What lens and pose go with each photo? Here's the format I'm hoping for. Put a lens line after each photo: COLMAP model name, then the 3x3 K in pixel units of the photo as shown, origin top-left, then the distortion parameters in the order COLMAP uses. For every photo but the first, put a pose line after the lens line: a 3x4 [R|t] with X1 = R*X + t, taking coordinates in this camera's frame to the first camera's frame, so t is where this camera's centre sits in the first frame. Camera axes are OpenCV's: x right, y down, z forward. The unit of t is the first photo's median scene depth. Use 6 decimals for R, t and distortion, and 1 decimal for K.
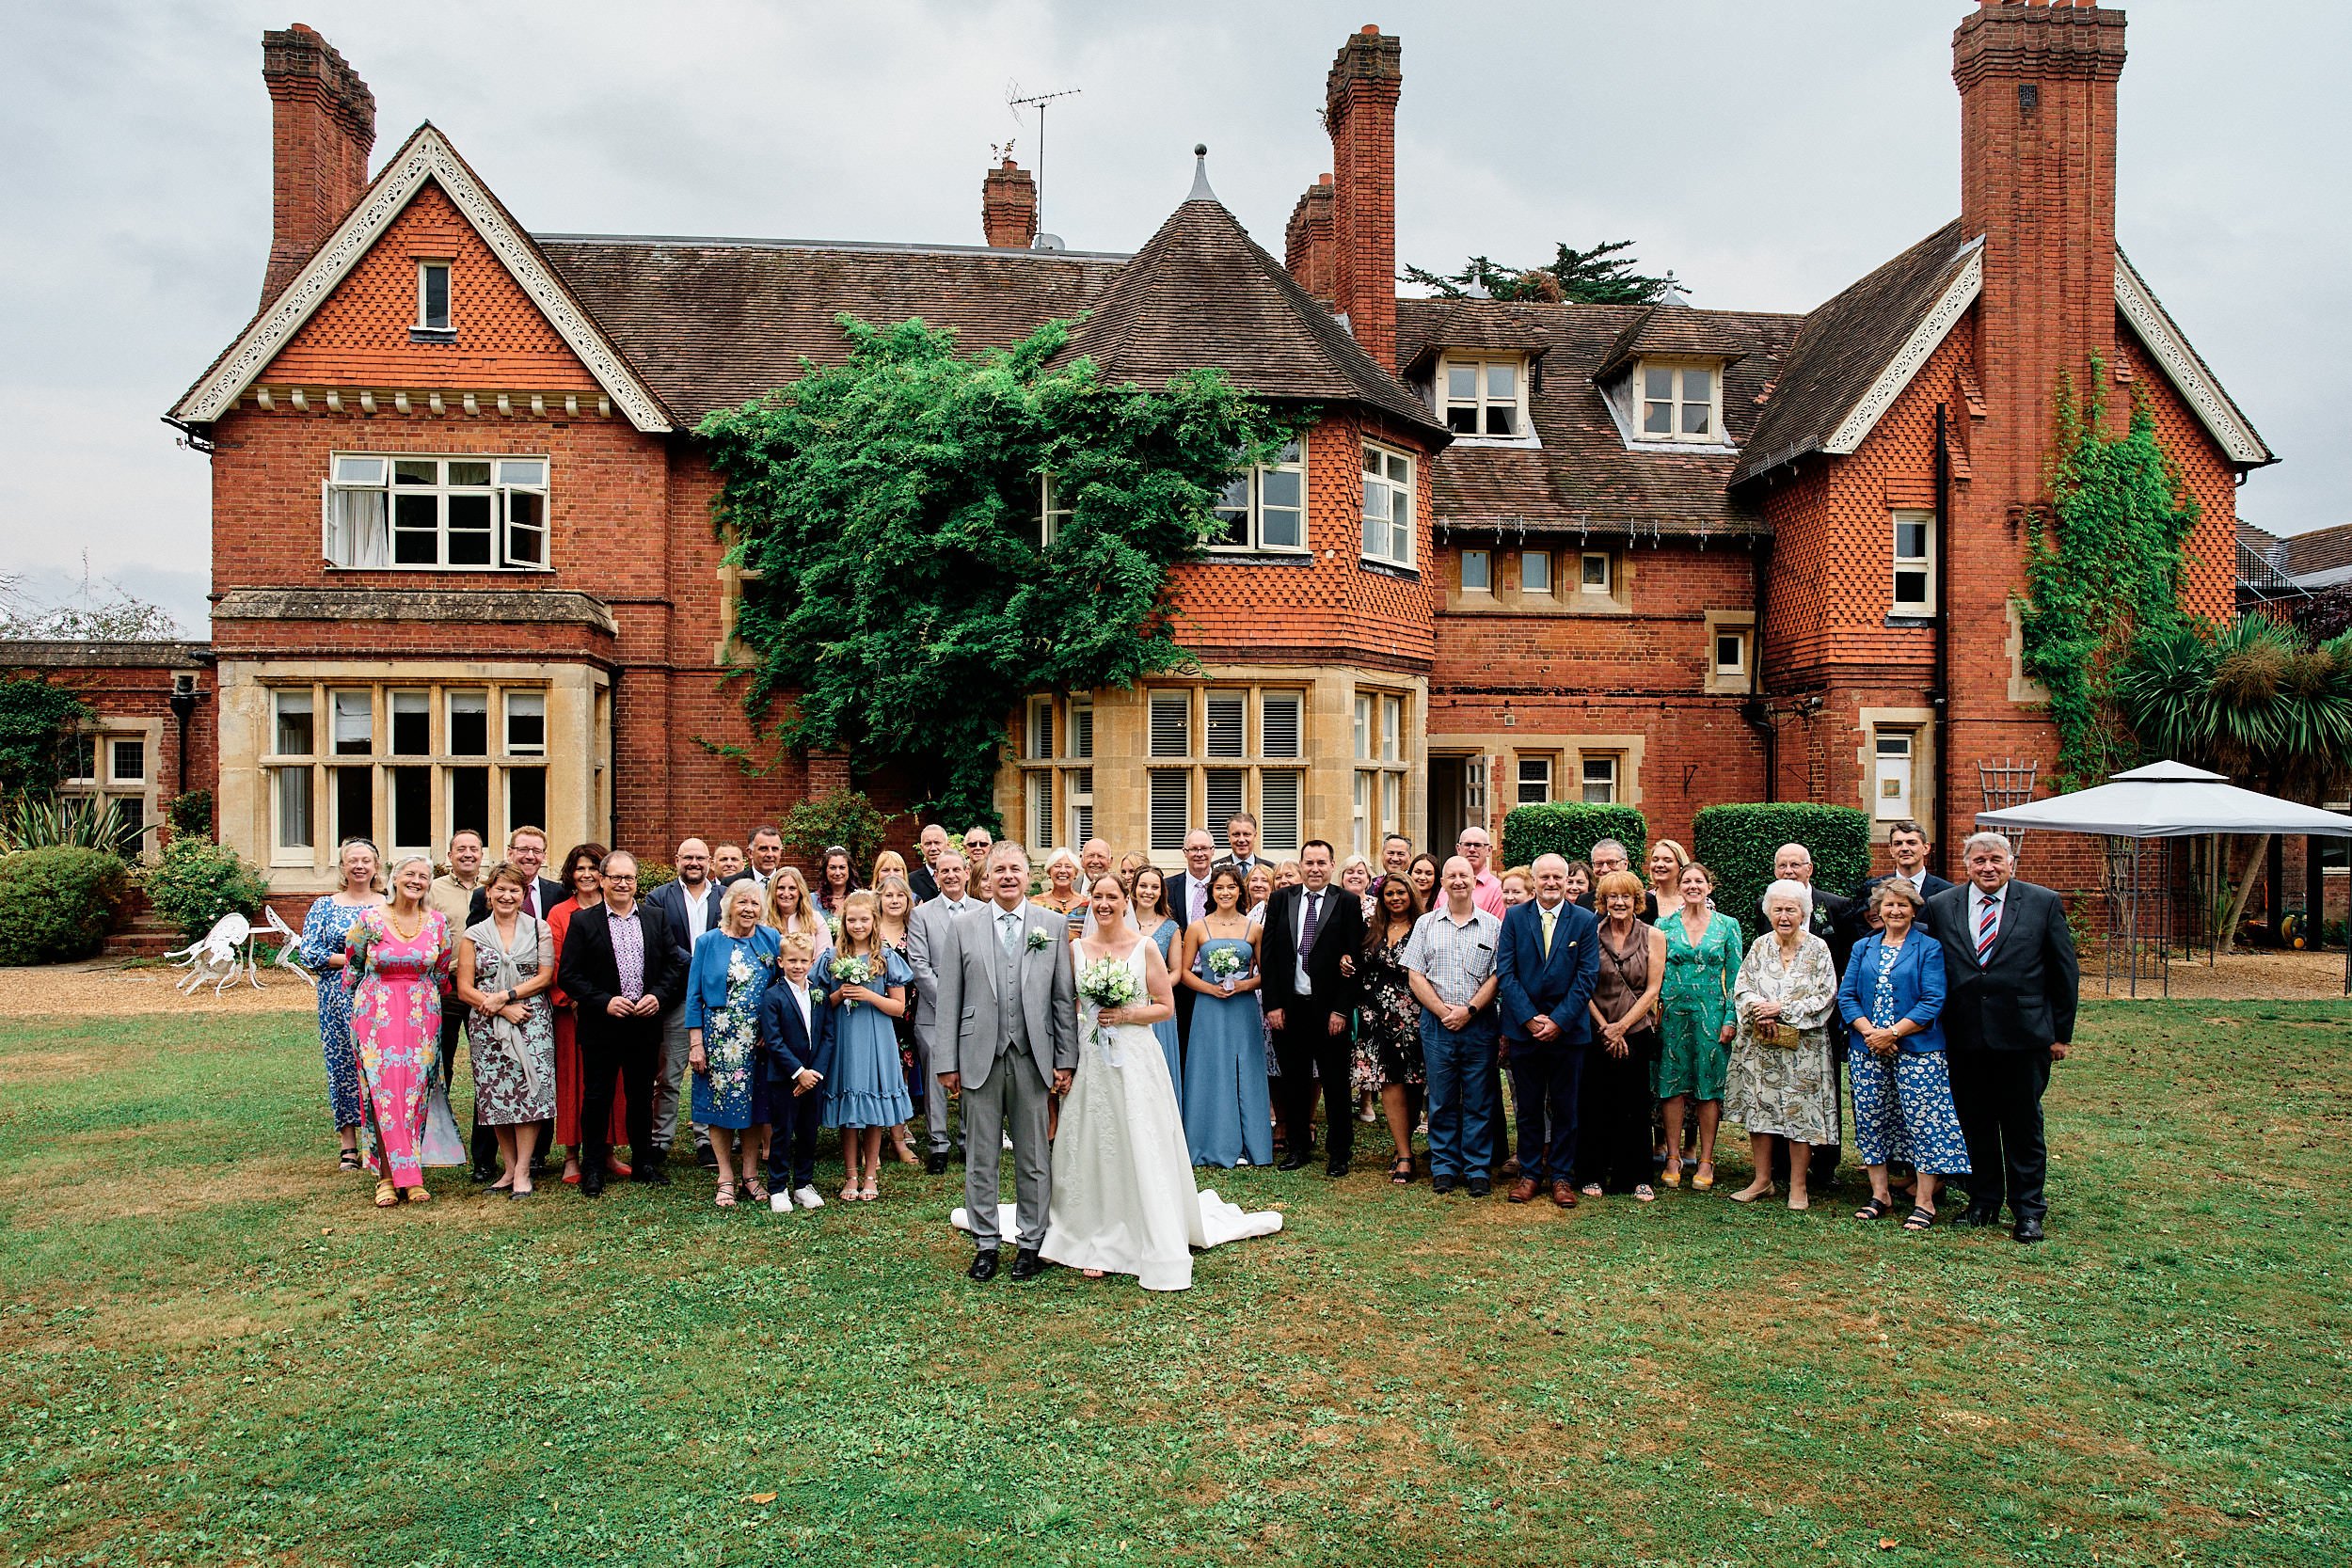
lens RADIAL K [[1574.7, 0, 1178.5], [0, 1574.7, 820.9], [0, 0, 1]] dist [-0.048568, 0.053421]
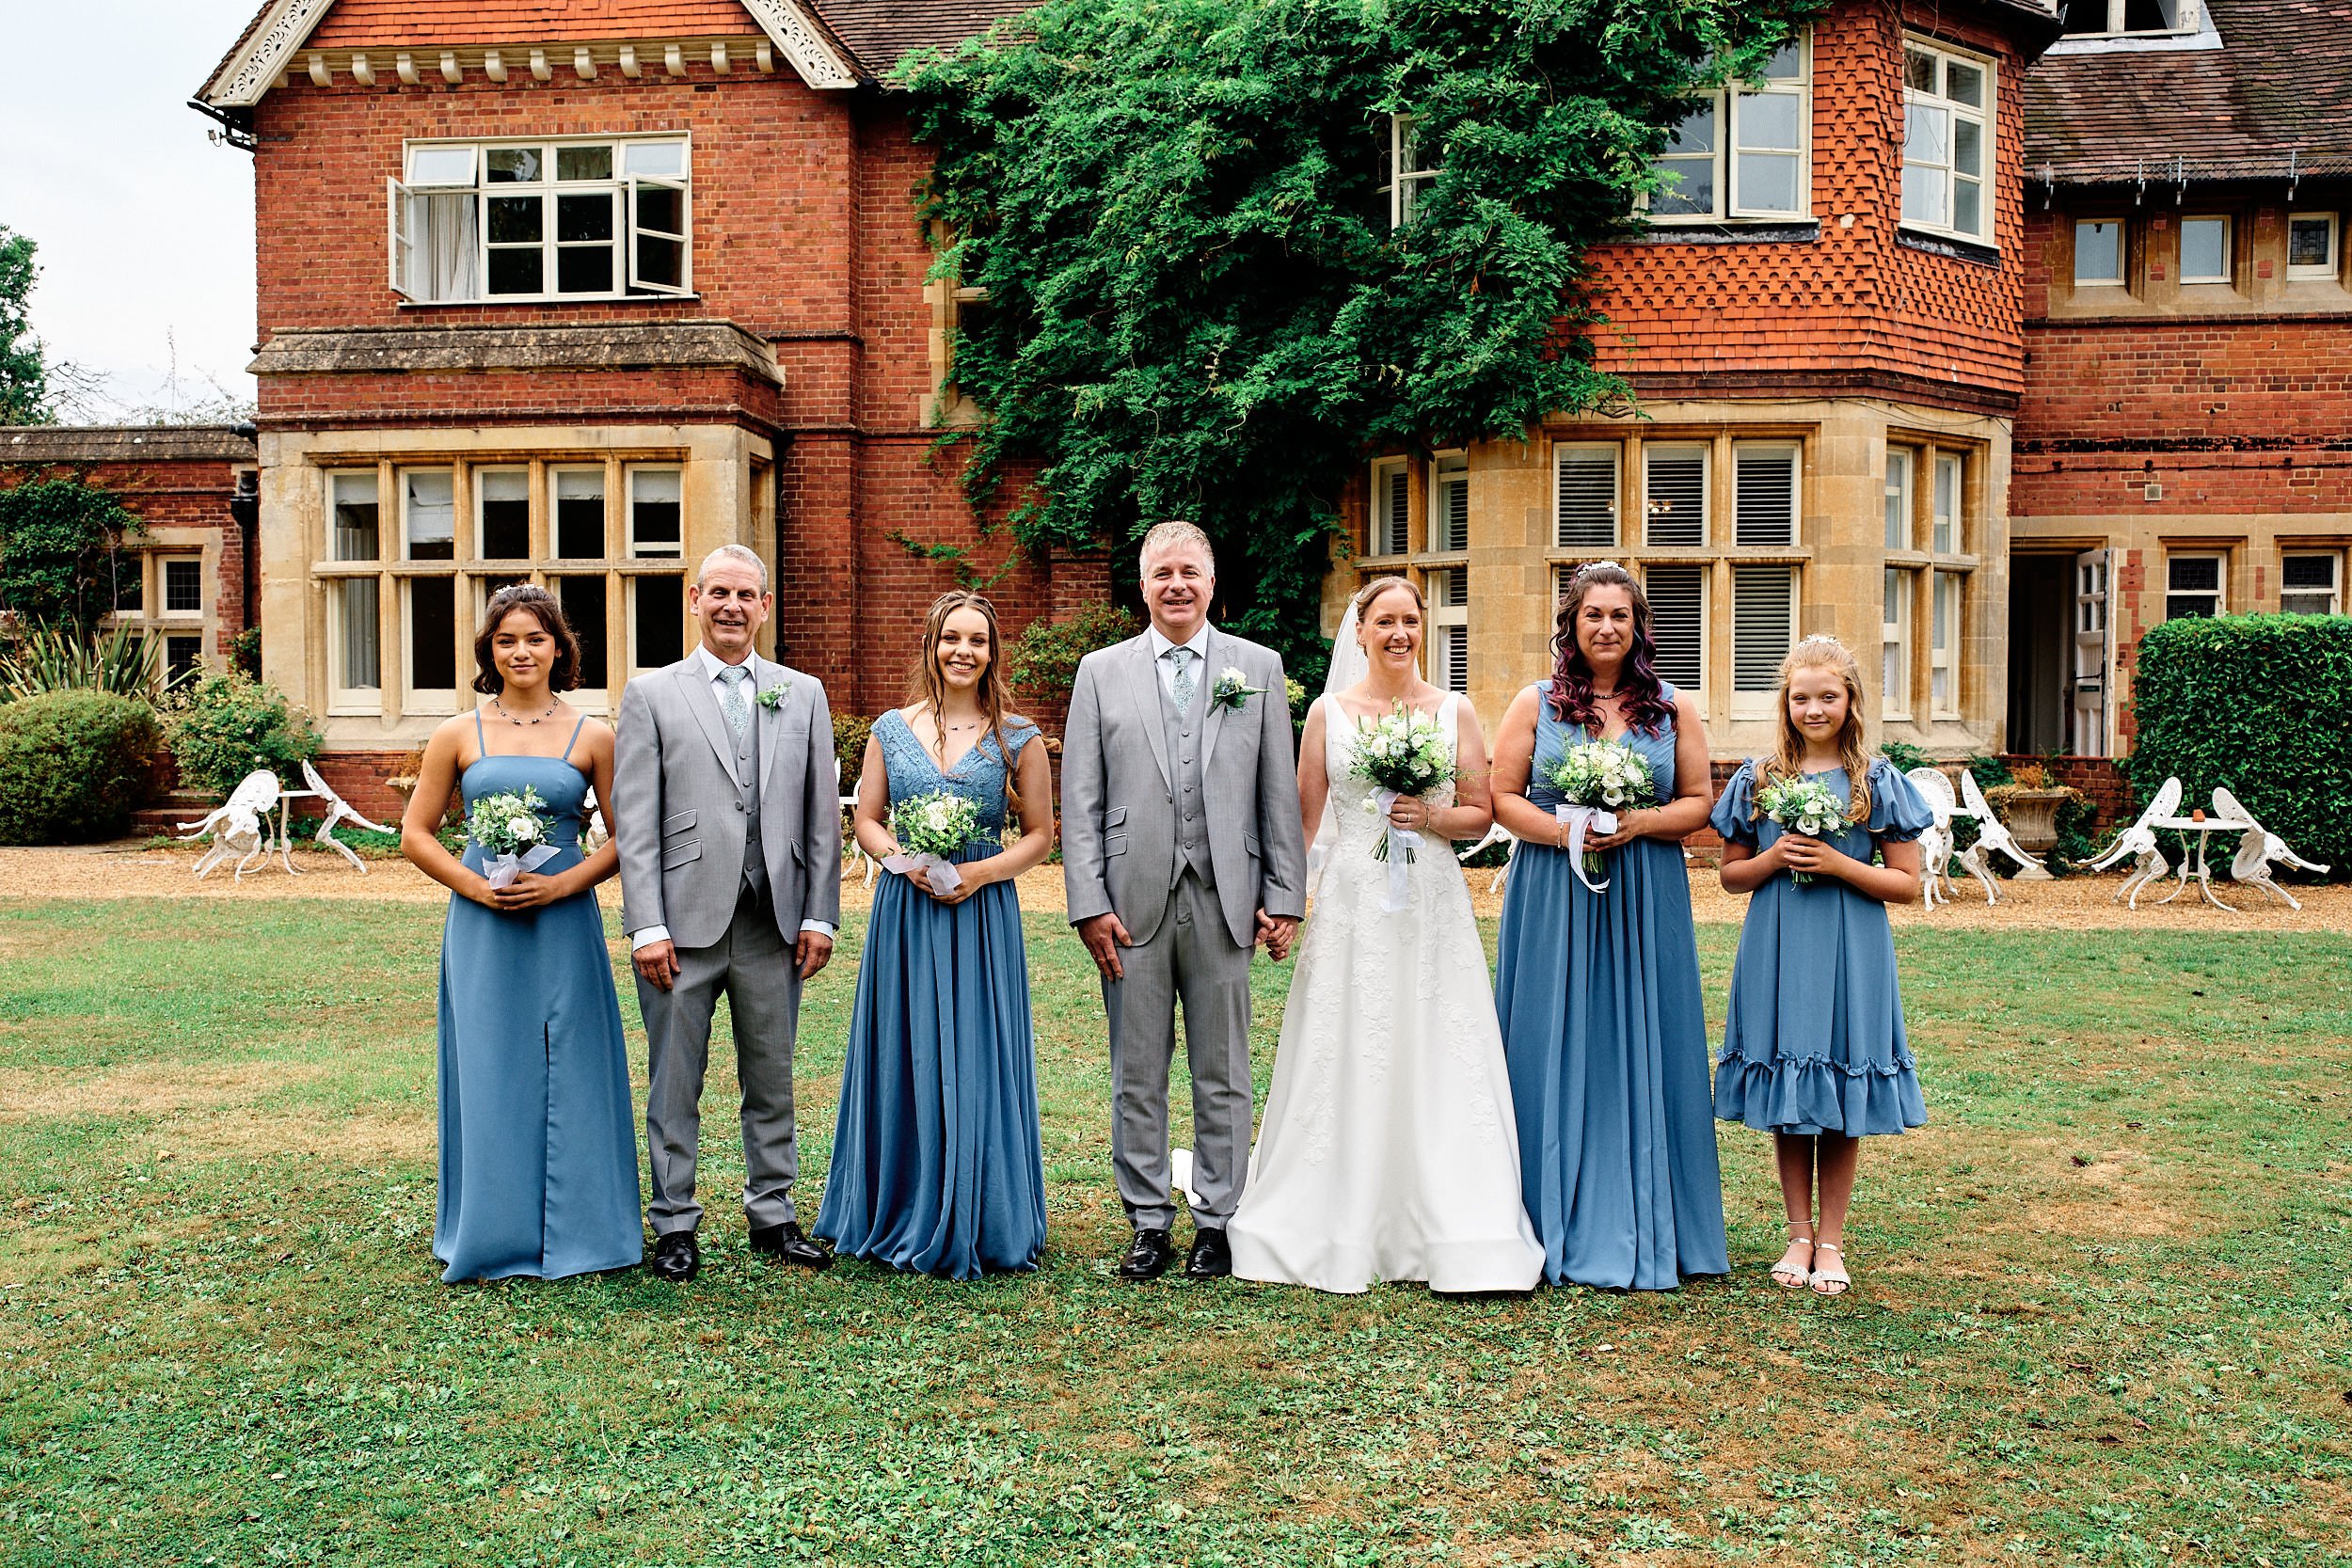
lens RADIAL K [[2248.9, 0, 1176.0], [0, 2248.9, 784.0], [0, 0, 1]] dist [-0.073967, 0.200426]
pose [[0.977527, 0.007745, -0.210669, 0.022959], [-0.001036, 0.999489, 0.031938, 0.026128], [0.210809, -0.031002, 0.977036, 0.060007]]
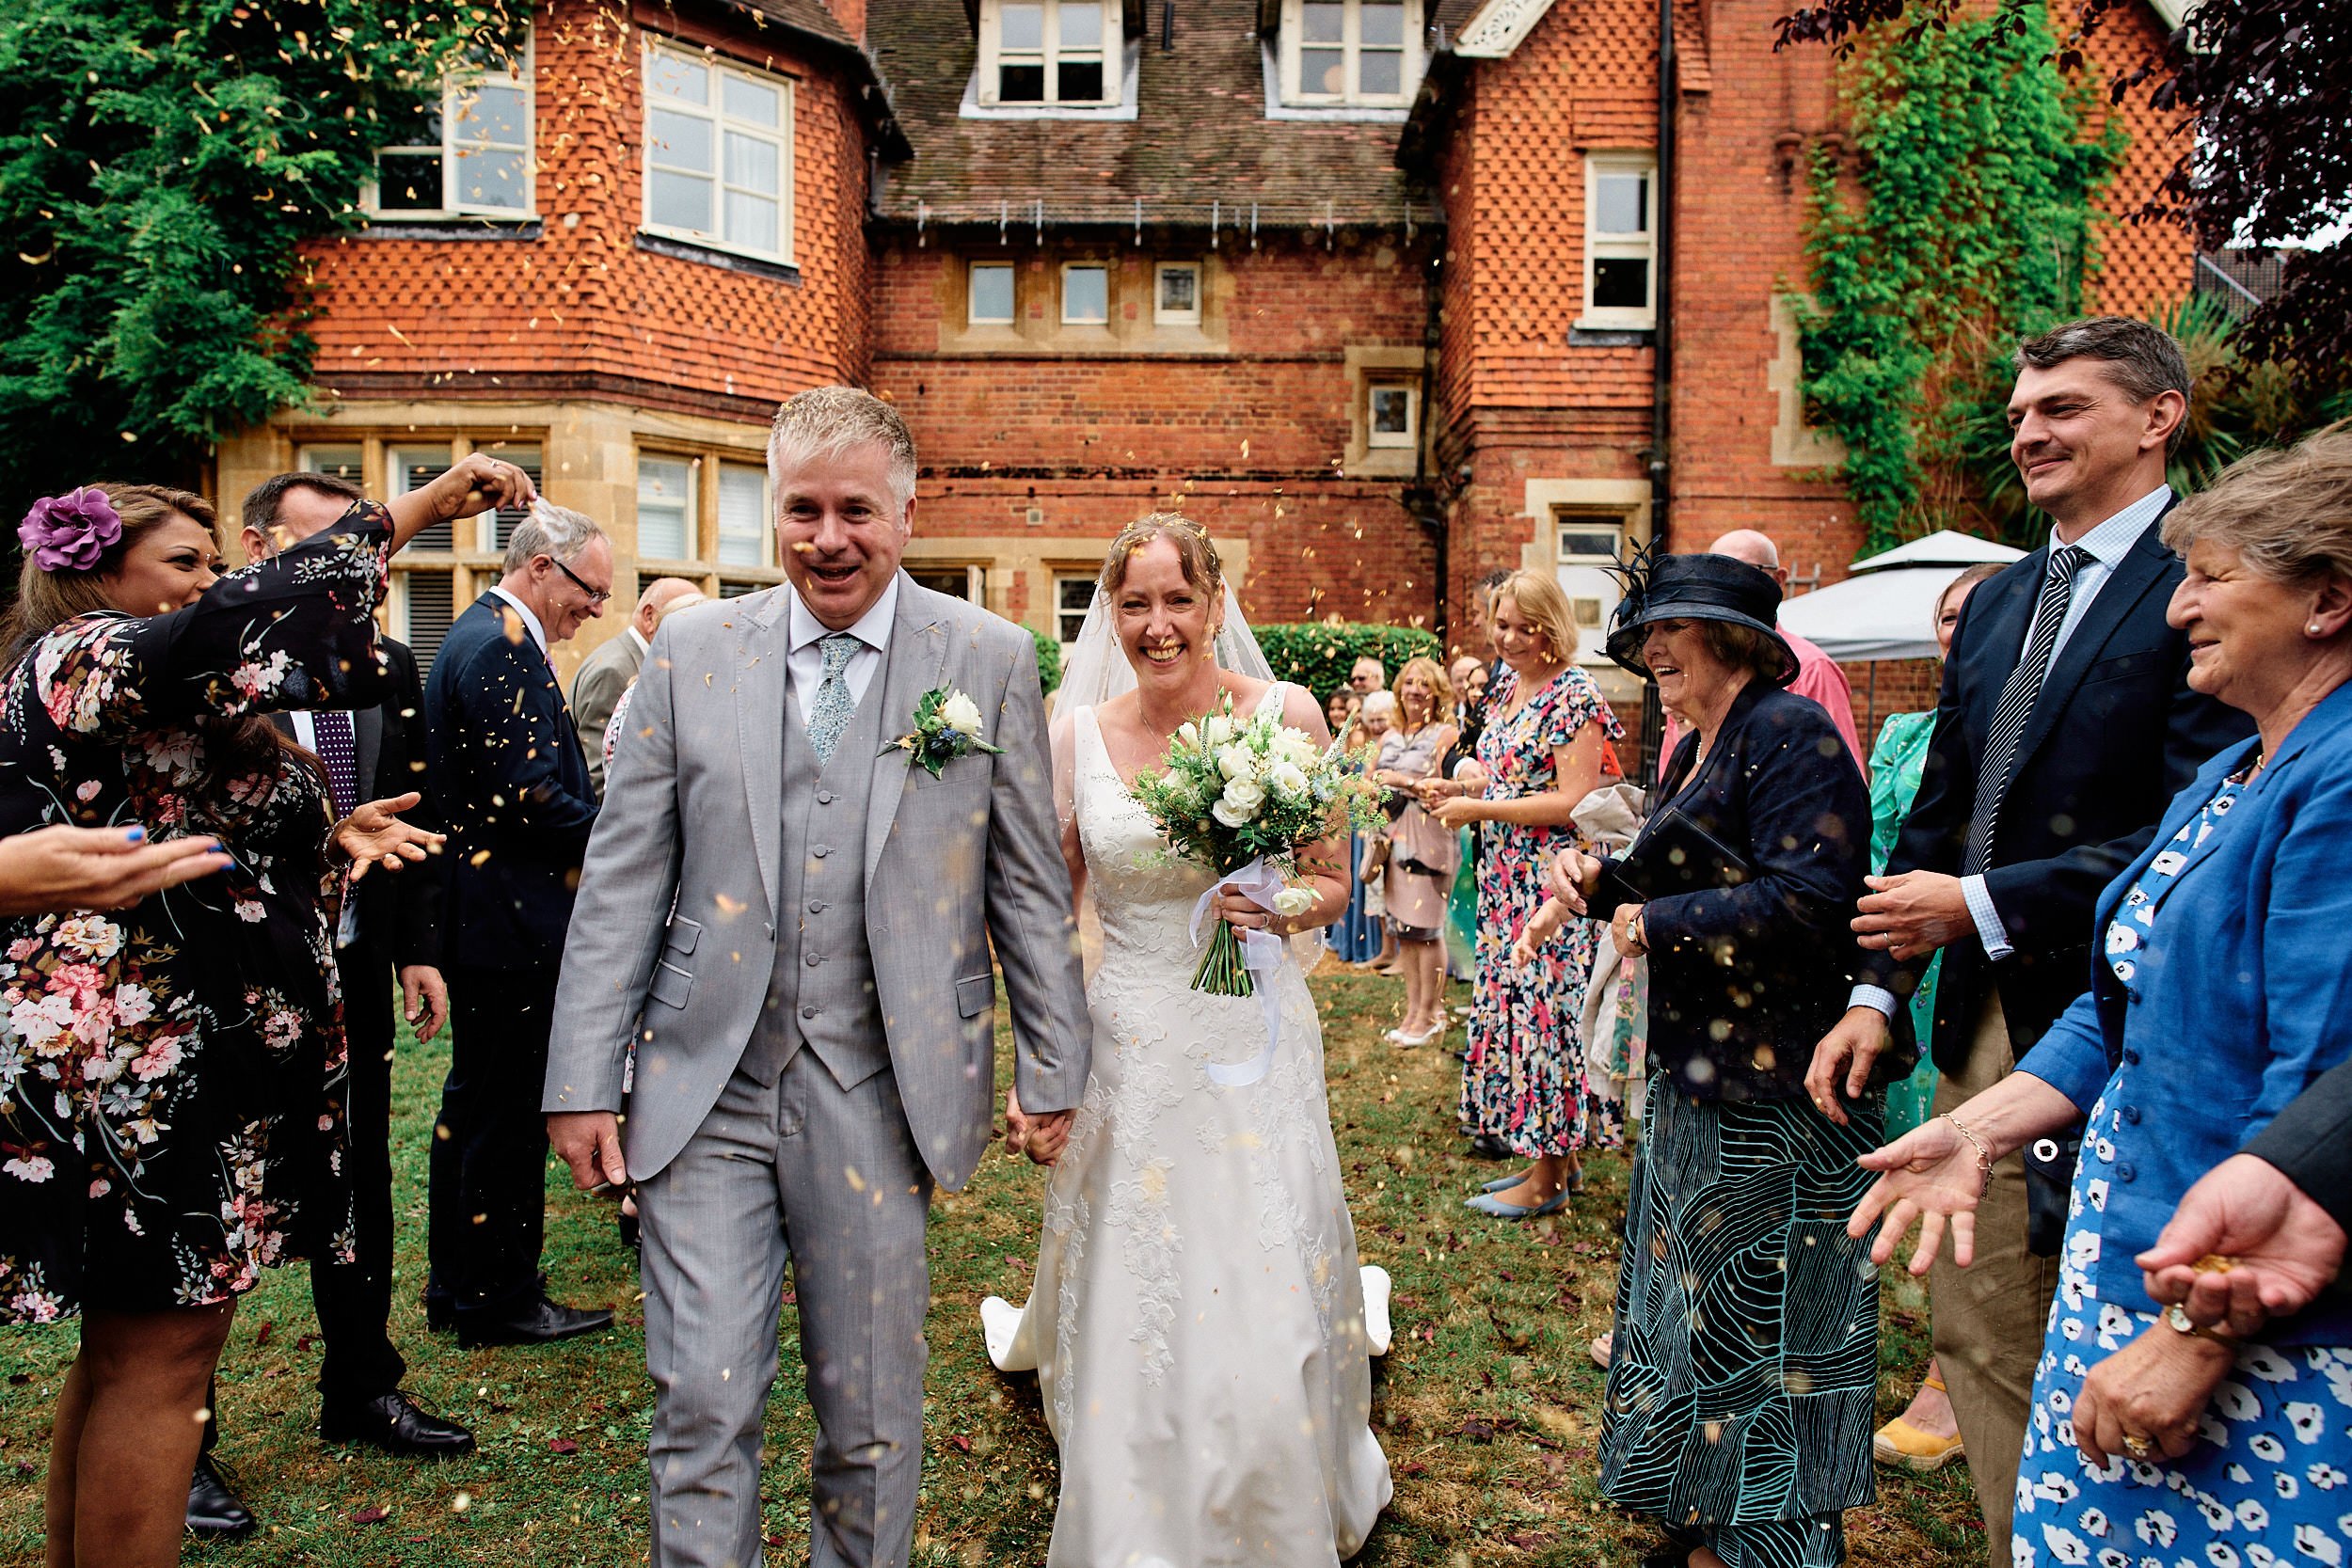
lens RADIAL K [[1575.4, 0, 1176.0], [0, 1575.4, 784.0], [0, 0, 1]] dist [-0.042799, 0.056315]
pose [[0.995329, 0.008611, -0.096156, 0.377920], [-0.005173, 0.999340, 0.035949, 0.027101], [0.096402, -0.035284, 0.994717, 0.387866]]
